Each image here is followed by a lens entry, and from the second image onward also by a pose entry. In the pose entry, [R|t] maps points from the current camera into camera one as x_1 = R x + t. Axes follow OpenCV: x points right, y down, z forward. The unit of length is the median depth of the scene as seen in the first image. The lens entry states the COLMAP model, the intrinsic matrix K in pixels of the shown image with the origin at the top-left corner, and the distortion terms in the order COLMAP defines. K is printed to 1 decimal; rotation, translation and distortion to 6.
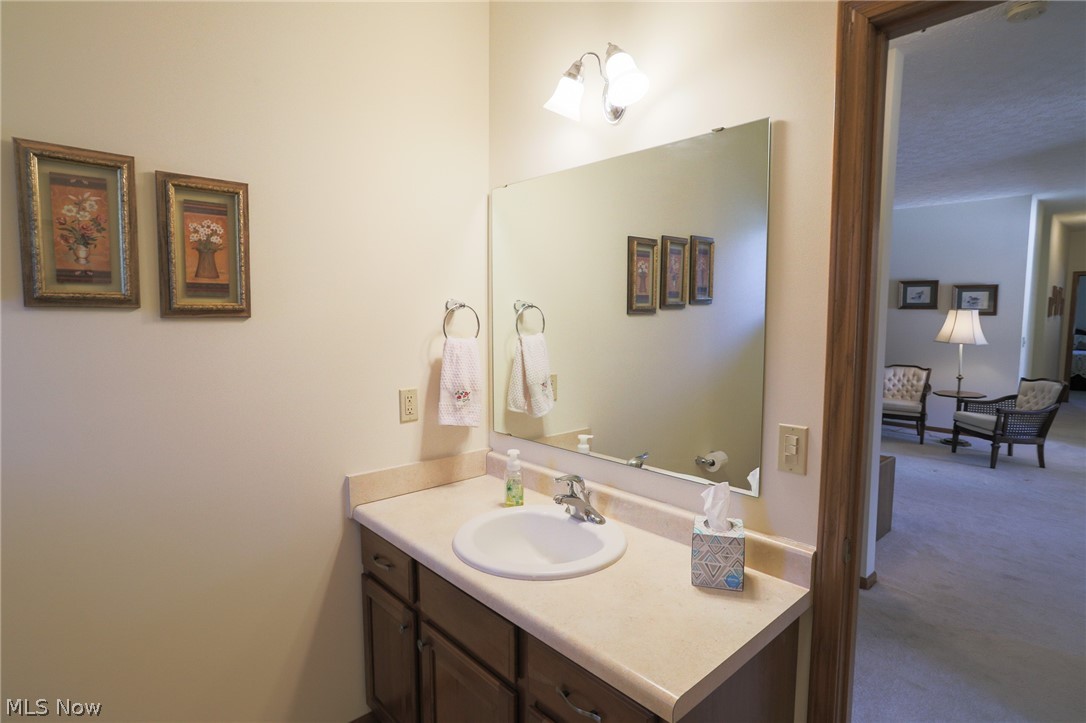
lens RADIAL K [[551.4, 0, 543.0], [0, 551.4, 361.5], [0, 0, 1]] dist [-0.062562, 0.034580]
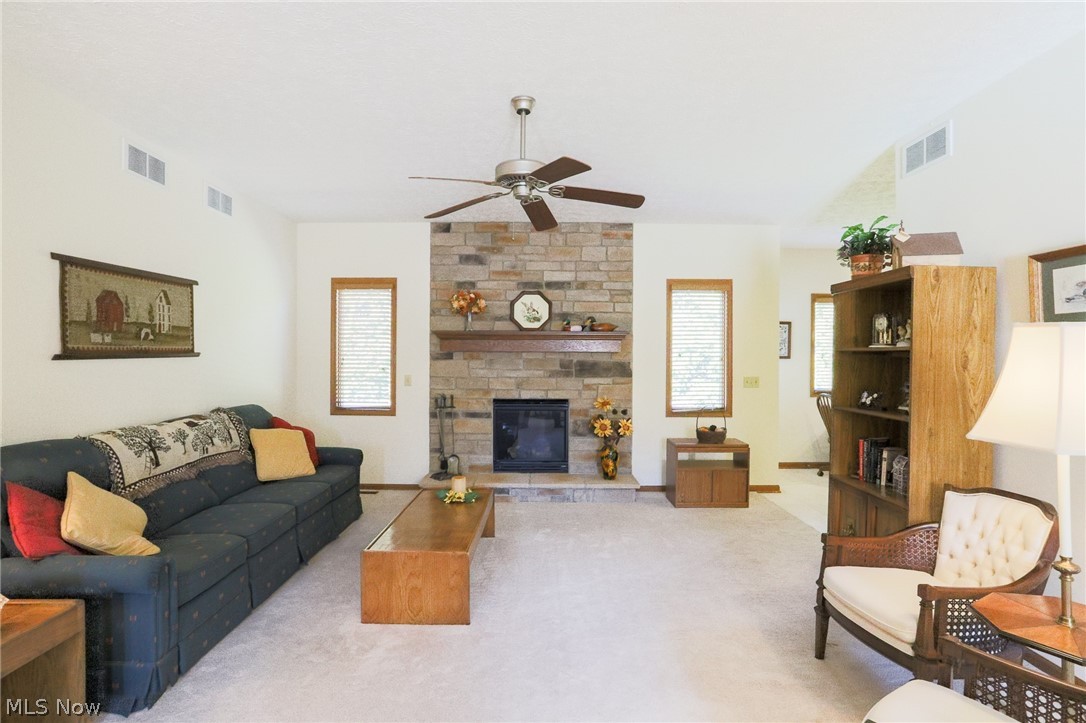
lens RADIAL K [[551.4, 0, 543.0], [0, 551.4, 361.5], [0, 0, 1]] dist [-0.062562, 0.034580]
pose [[0.730673, 0.008151, -0.682679, 0.713920], [-0.052452, 0.997644, -0.044227, -0.044899], [0.680710, 0.068123, 0.729379, 0.536028]]
